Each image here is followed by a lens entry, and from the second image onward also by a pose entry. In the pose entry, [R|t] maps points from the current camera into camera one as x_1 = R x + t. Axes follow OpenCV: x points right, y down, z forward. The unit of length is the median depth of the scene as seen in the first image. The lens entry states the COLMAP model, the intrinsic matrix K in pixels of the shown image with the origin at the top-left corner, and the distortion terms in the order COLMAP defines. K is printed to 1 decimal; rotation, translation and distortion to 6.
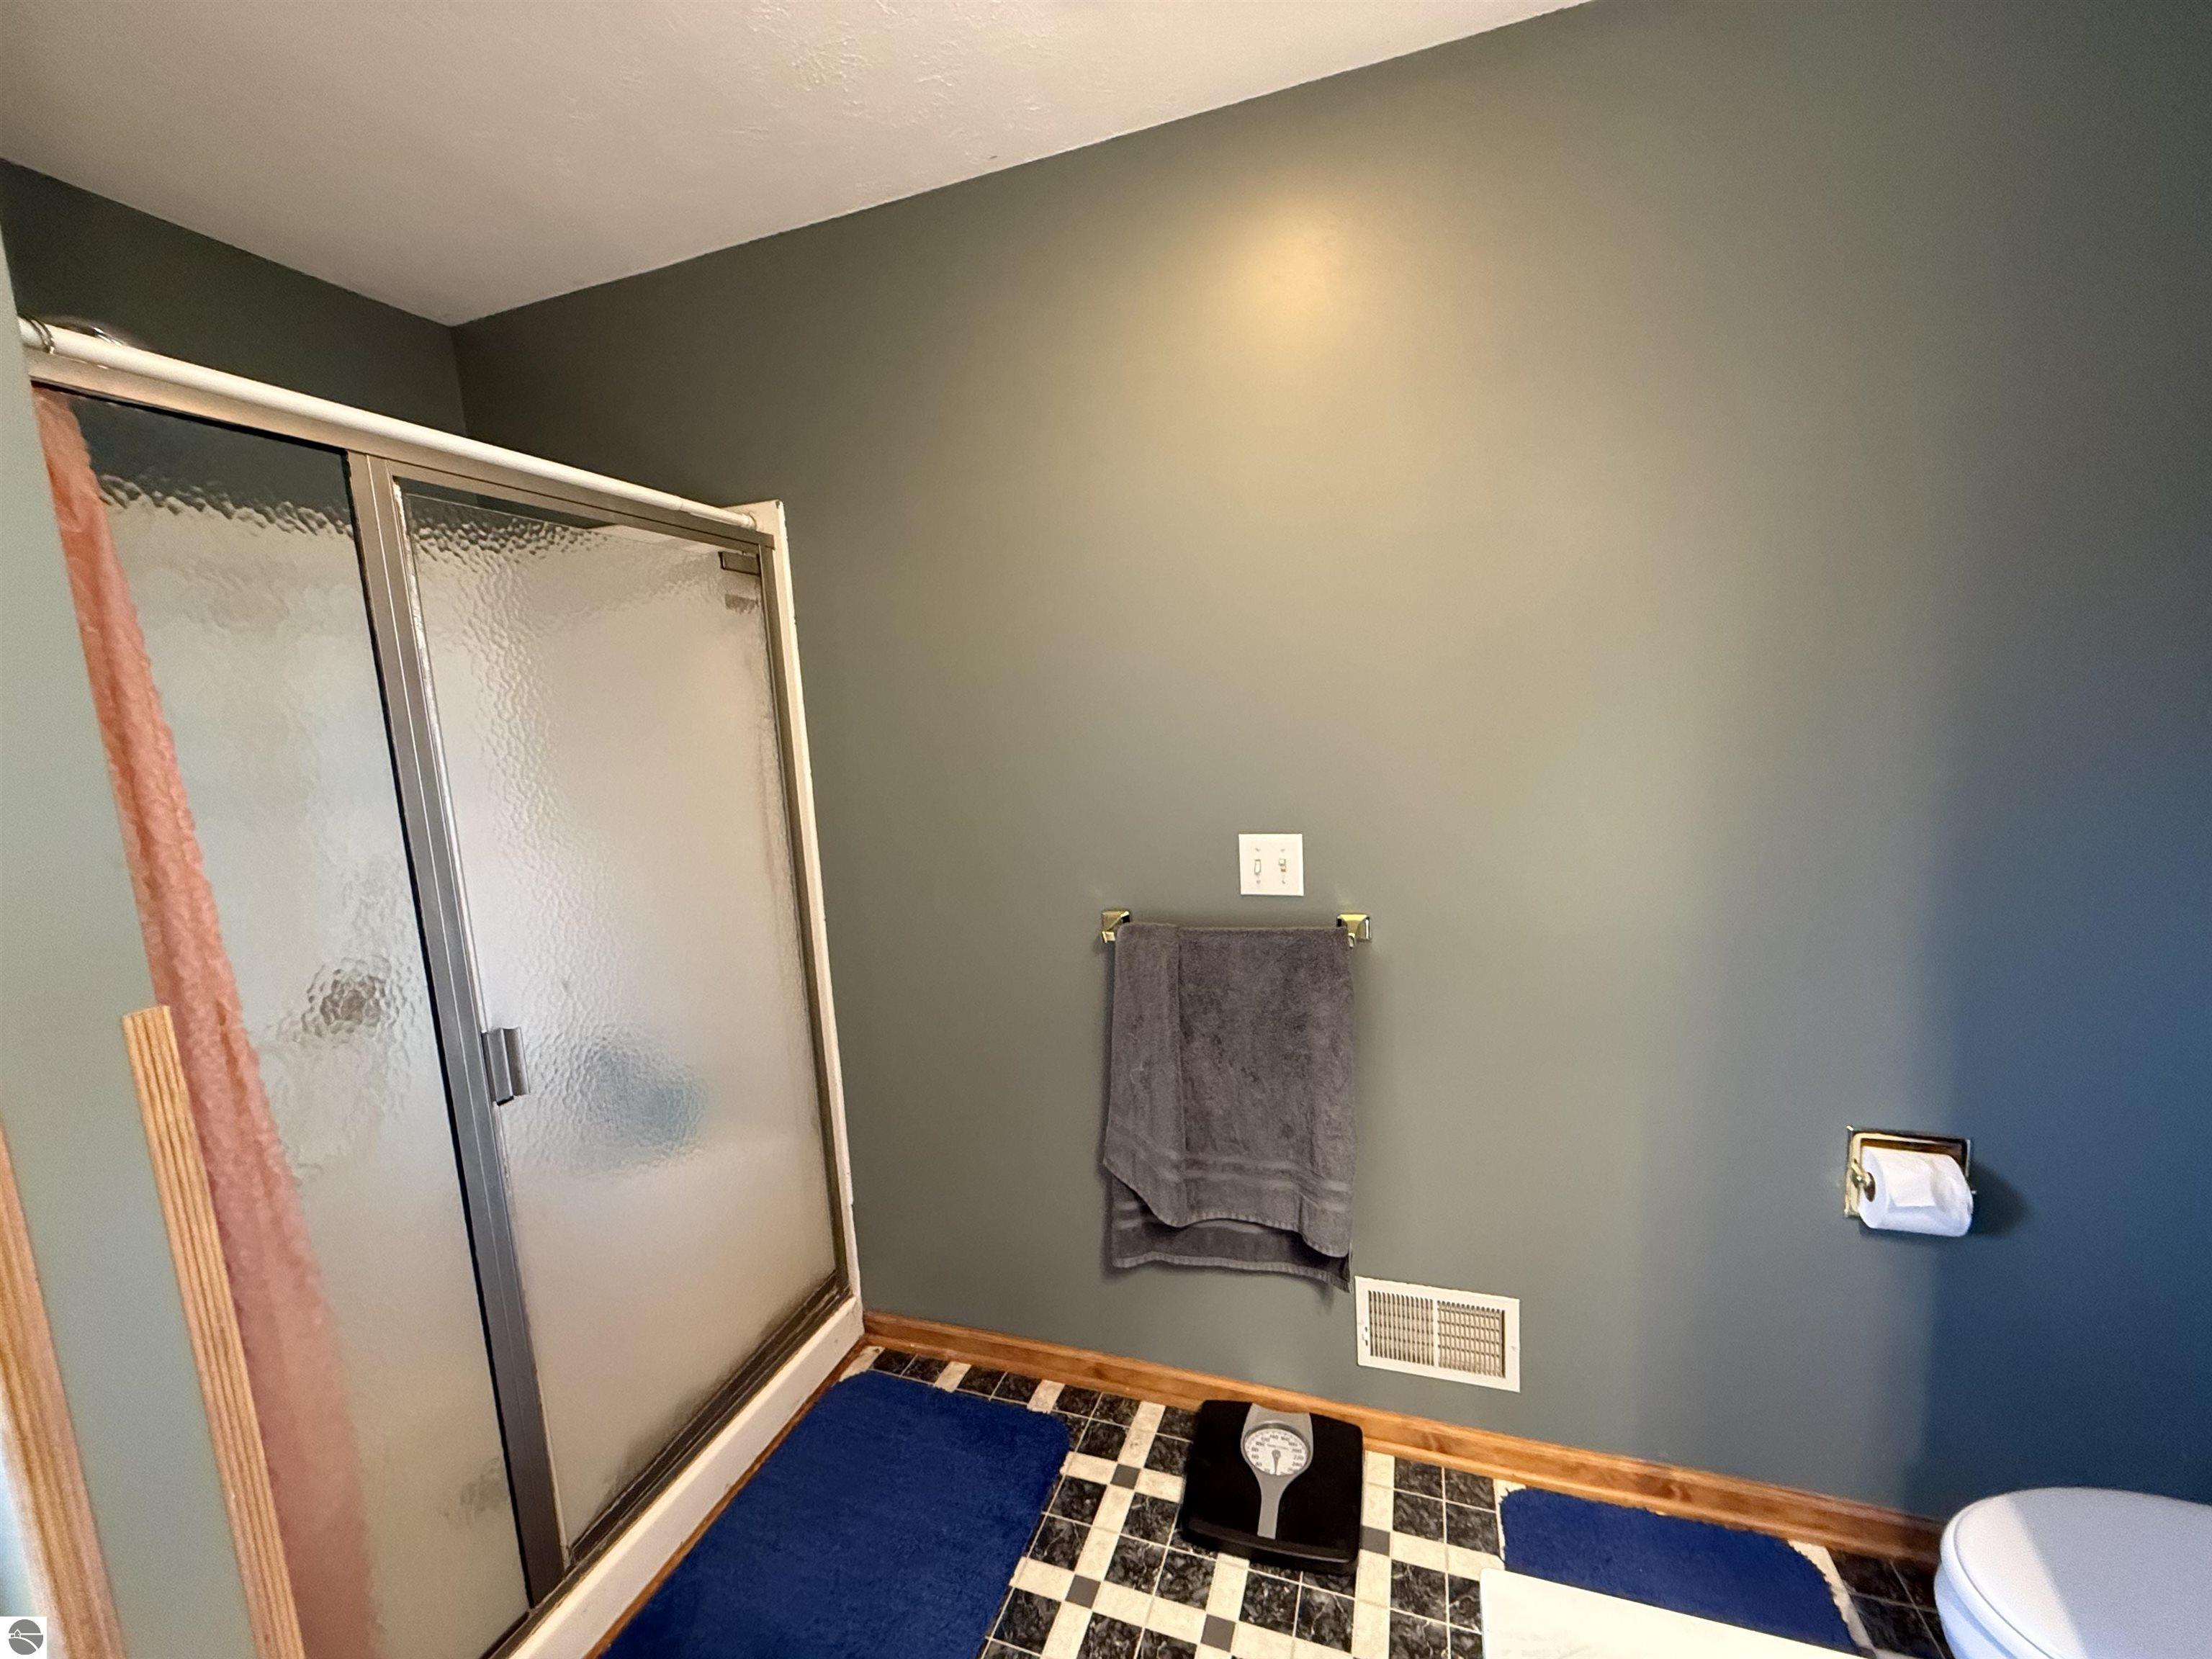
lens RADIAL K [[876.5, 0, 1104.2], [0, 876.5, 826.4], [0, 0, 1]] dist [0.000457, -0.000251]
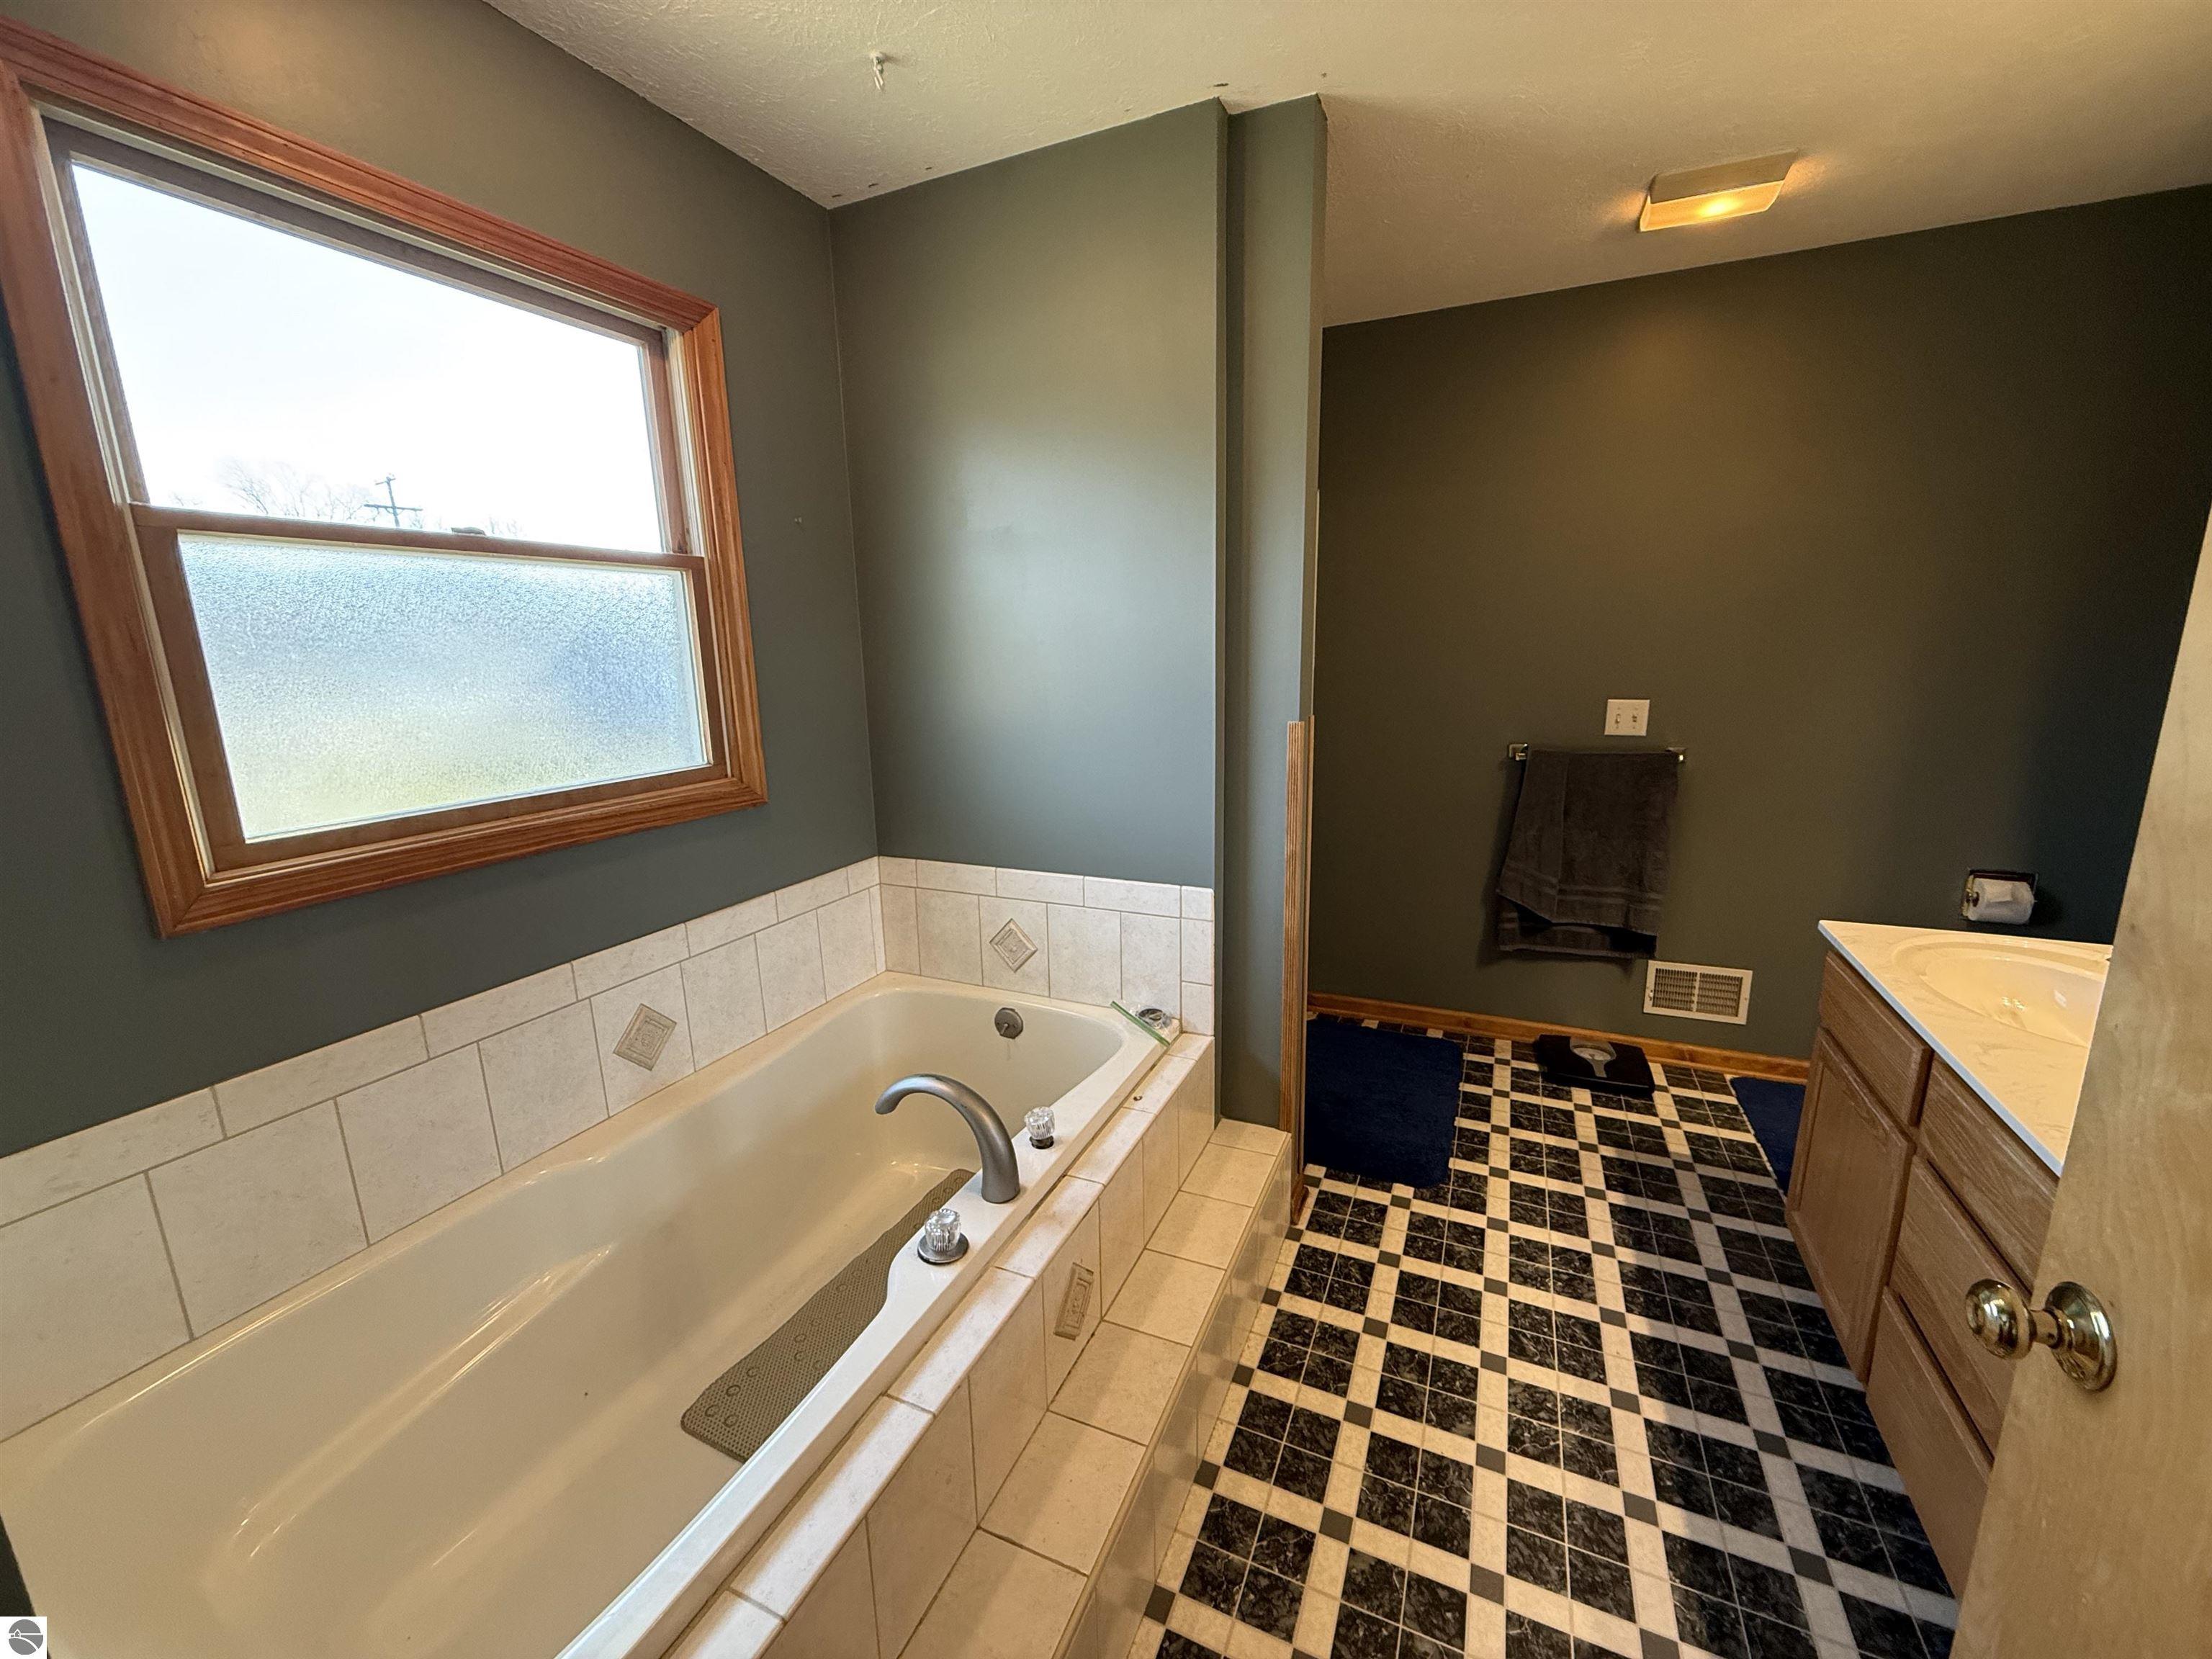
lens RADIAL K [[876.5, 0, 1104.2], [0, 876.5, 826.4], [0, 0, 1]] dist [0.000457, -0.000251]
pose [[0.995219, 0.055726, -0.080214, -0.683596], [-0.048909, 0.995217, 0.084567, 0.161290], [0.084543, -0.080239, 0.993184, -0.818996]]
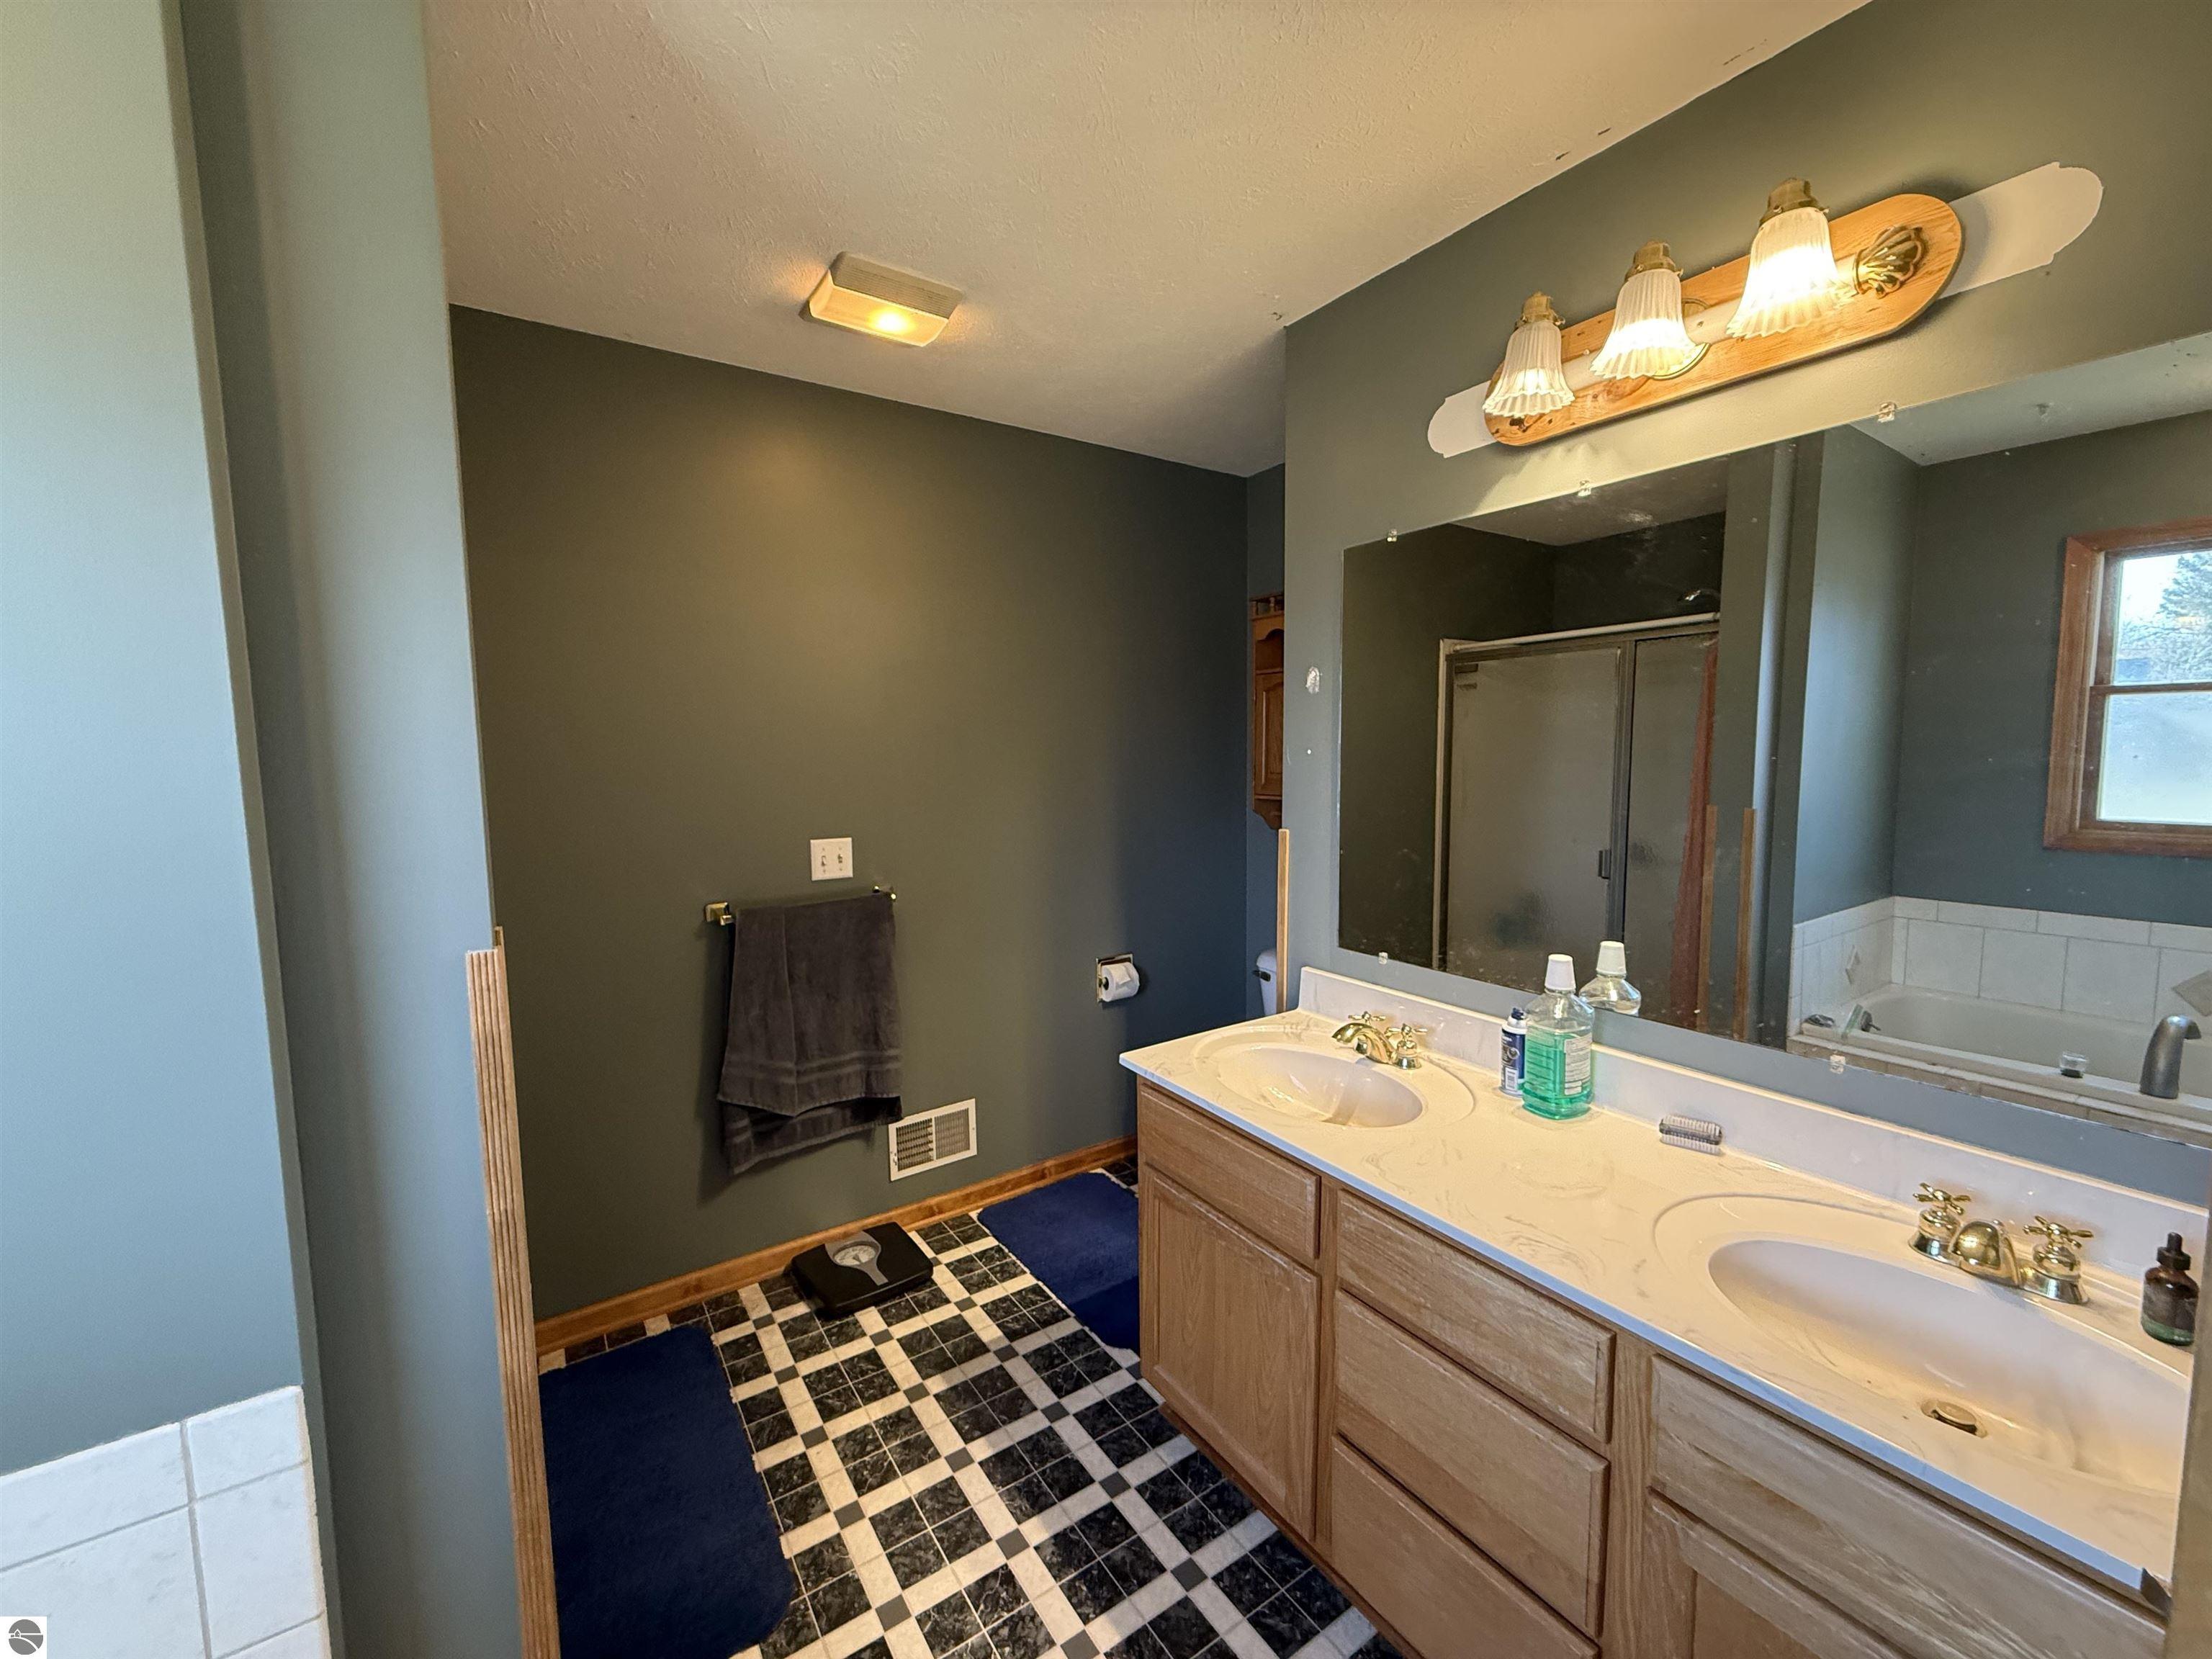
lens RADIAL K [[876.5, 0, 1104.2], [0, 876.5, 826.4], [0, 0, 1]] dist [0.000457, -0.000251]
pose [[0.596362, -0.019668, 0.802474, -0.747192], [0.082350, 0.995924, -0.036789, 0.082978], [-0.798480, 0.088023, 0.595551, -0.287415]]
